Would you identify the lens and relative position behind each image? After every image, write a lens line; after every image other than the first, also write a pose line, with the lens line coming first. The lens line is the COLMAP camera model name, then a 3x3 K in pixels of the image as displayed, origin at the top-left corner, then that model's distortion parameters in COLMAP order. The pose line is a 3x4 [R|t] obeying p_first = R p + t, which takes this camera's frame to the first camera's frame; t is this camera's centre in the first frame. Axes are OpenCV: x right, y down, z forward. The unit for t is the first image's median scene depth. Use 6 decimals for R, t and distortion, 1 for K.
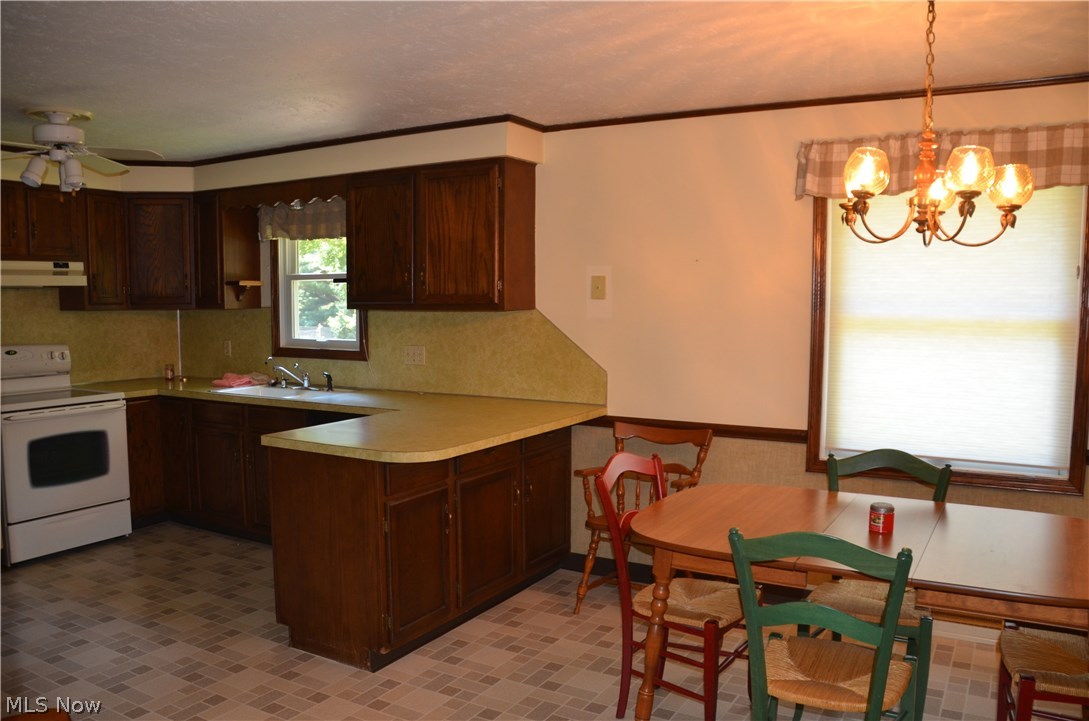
lens RADIAL K [[877.3, 0, 539.2], [0, 877.3, 385.2], [0, 0, 1]] dist [-0.176429, 0.131811]
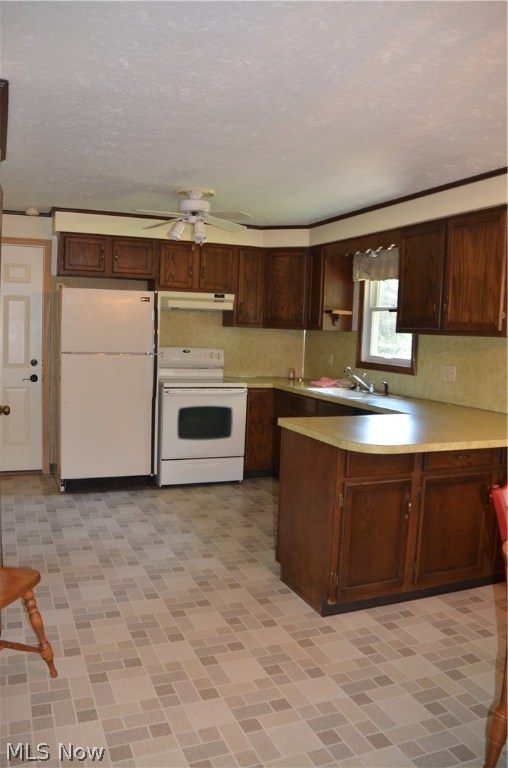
lens RADIAL K [[618.7, 0, 227.3], [0, 618.7, 383.7], [0, 0, 1]] dist [-0.176429, 0.131811]
pose [[0.783720, 0.082649, -0.615591, 0.158729], [-0.098858, 0.995071, 0.007739, 0.004860], [0.613197, 0.054791, 0.788027, 0.161614]]
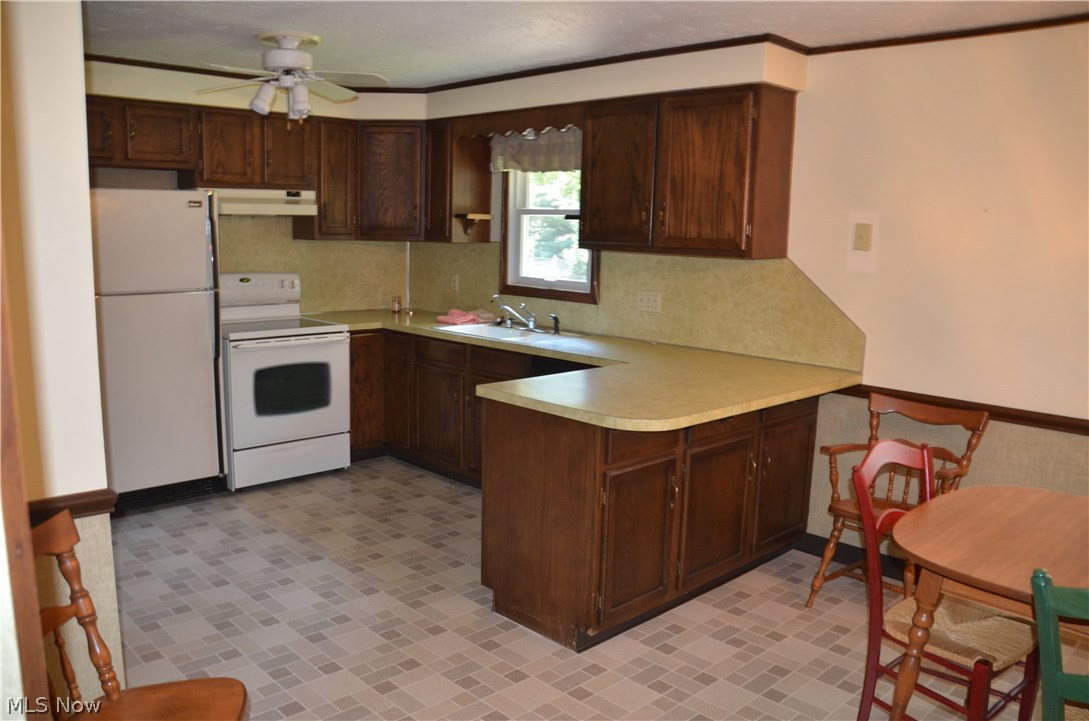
lens RADIAL K [[877.3, 0, 539.2], [0, 877.3, 385.2], [0, 0, 1]] dist [-0.176429, 0.131811]
pose [[0.963900, 0.071215, -0.256566, -0.013371], [-0.051916, 0.995342, 0.081233, -0.017423], [0.261156, -0.064981, 0.963107, 0.090899]]
